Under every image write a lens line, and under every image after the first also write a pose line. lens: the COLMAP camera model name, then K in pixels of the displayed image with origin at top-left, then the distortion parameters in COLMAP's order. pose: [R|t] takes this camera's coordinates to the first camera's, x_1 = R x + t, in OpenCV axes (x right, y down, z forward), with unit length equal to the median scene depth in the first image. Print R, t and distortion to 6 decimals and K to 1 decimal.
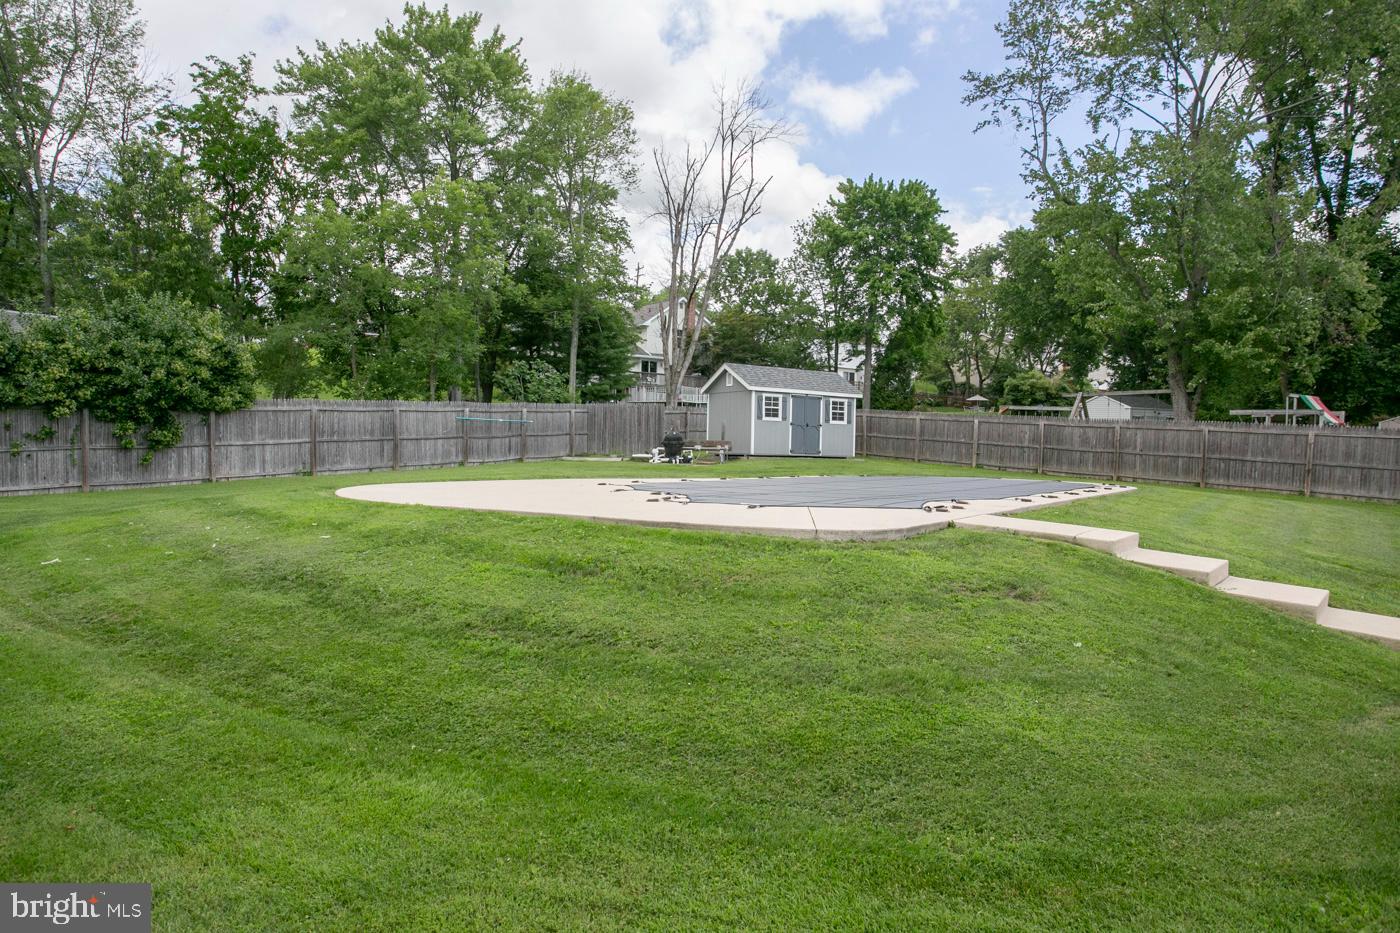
lens RADIAL K [[947.0, 0, 697.3], [0, 947.0, 467.8], [0, 0, 1]] dist [-0.022897, 0.002275]
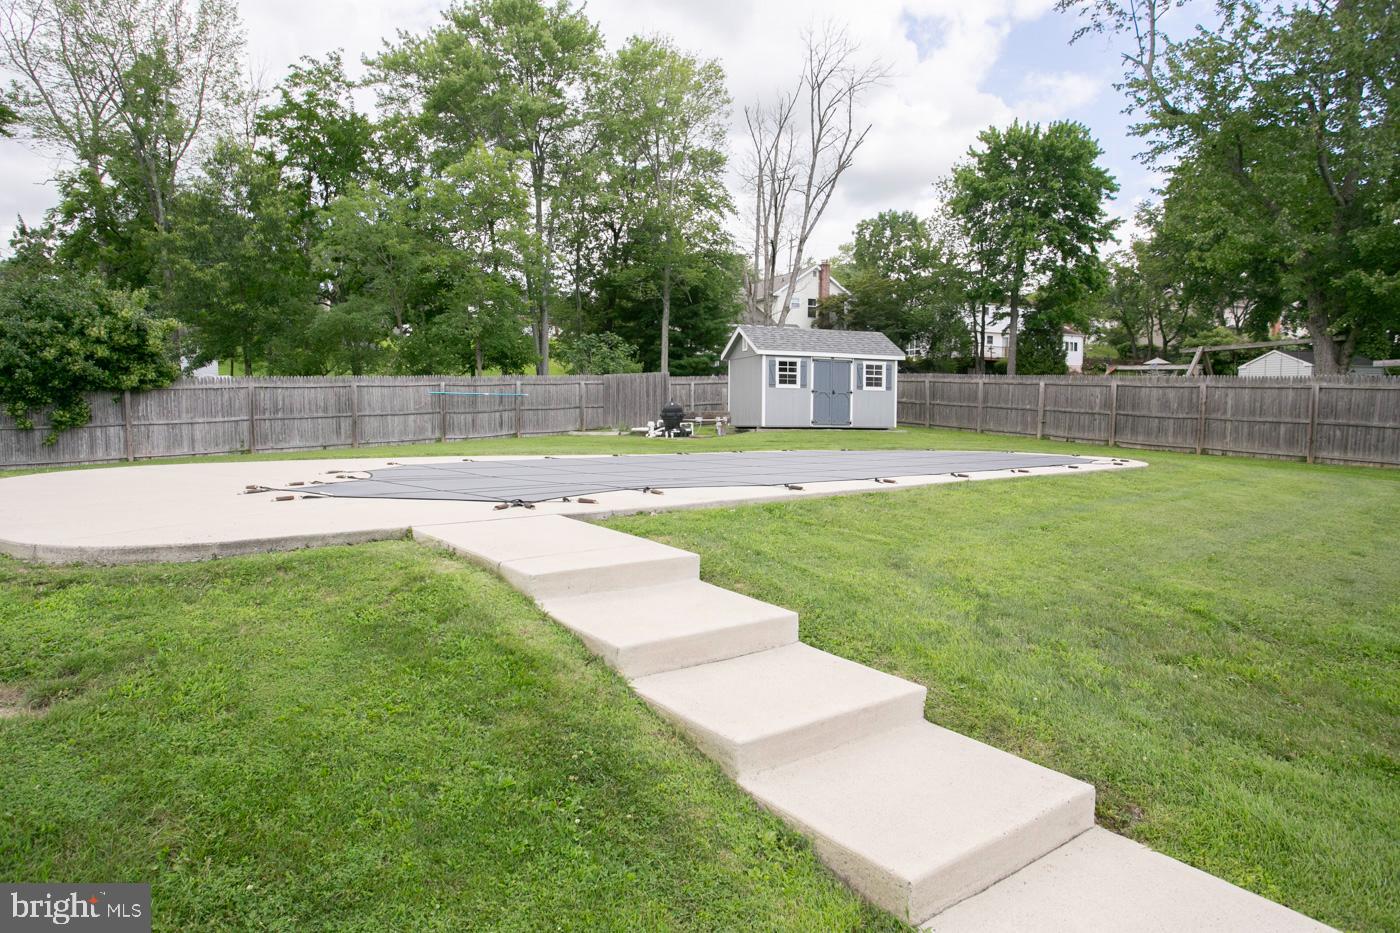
lens RADIAL K [[899.4, 0, 698.1], [0, 899.4, 474.3], [0, 0, 1]] dist [-0.034754, 0.023001]
pose [[0.969672, -0.000033, -0.244412, 0.185045], [0.008903, 0.999341, 0.035188, 0.000514], [0.244250, -0.036297, 0.969033, 0.143641]]
